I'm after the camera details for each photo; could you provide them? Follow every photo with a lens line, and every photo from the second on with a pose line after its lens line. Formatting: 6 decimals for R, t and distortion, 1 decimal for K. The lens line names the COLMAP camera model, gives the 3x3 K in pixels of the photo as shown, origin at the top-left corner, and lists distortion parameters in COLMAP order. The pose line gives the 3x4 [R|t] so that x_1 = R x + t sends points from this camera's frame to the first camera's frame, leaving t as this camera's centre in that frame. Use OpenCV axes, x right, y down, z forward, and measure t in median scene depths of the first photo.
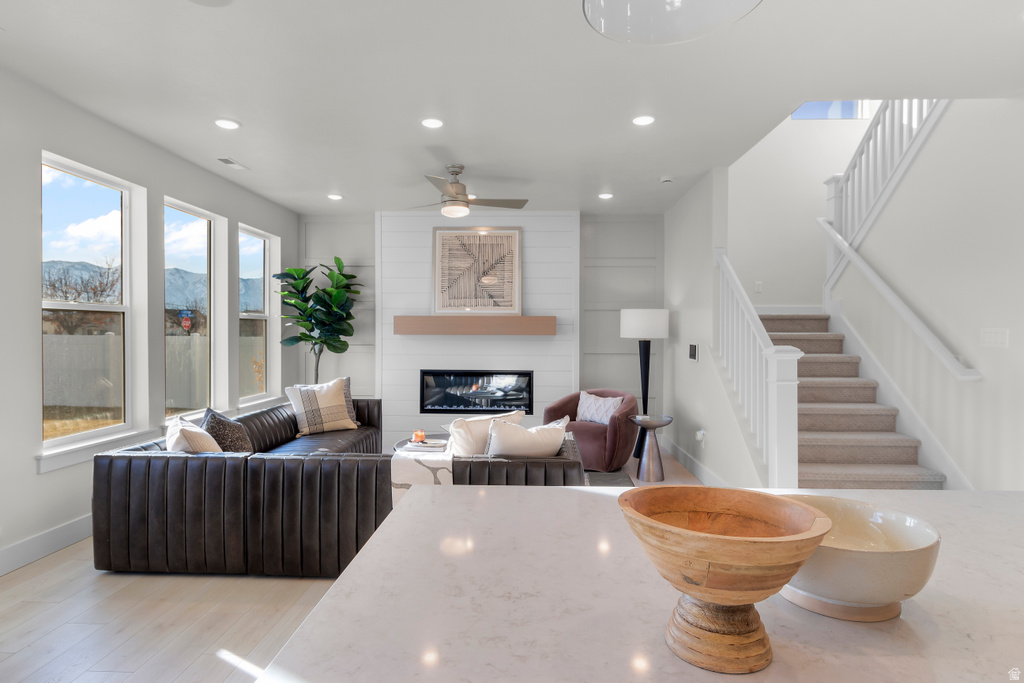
lens RADIAL K [[555.5, 0, 512.6], [0, 555.5, 350.4], [0, 0, 1]] dist [0.002655, 0.001018]
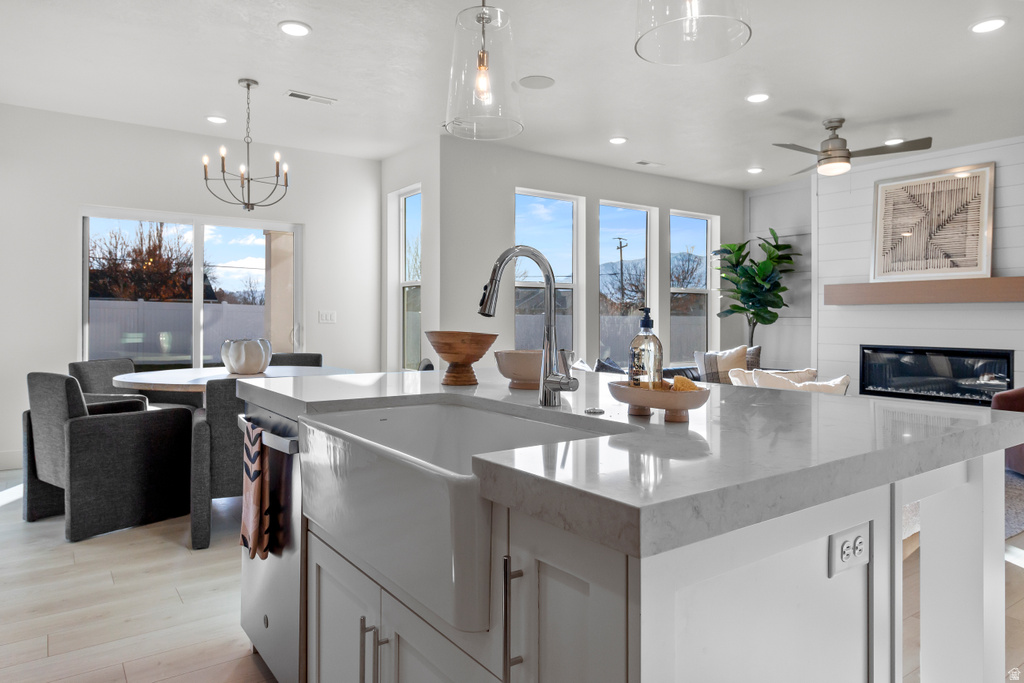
lens RADIAL K [[644.7, 0, 515.8], [0, 644.7, 324.9], [0, 0, 1]] dist [0.002120, -0.001188]
pose [[0.621209, 0.004625, -0.783631, 0.305702], [-0.022305, 0.999682, -0.011781, 0.028332], [0.783327, 0.024798, 0.621114, -0.067073]]
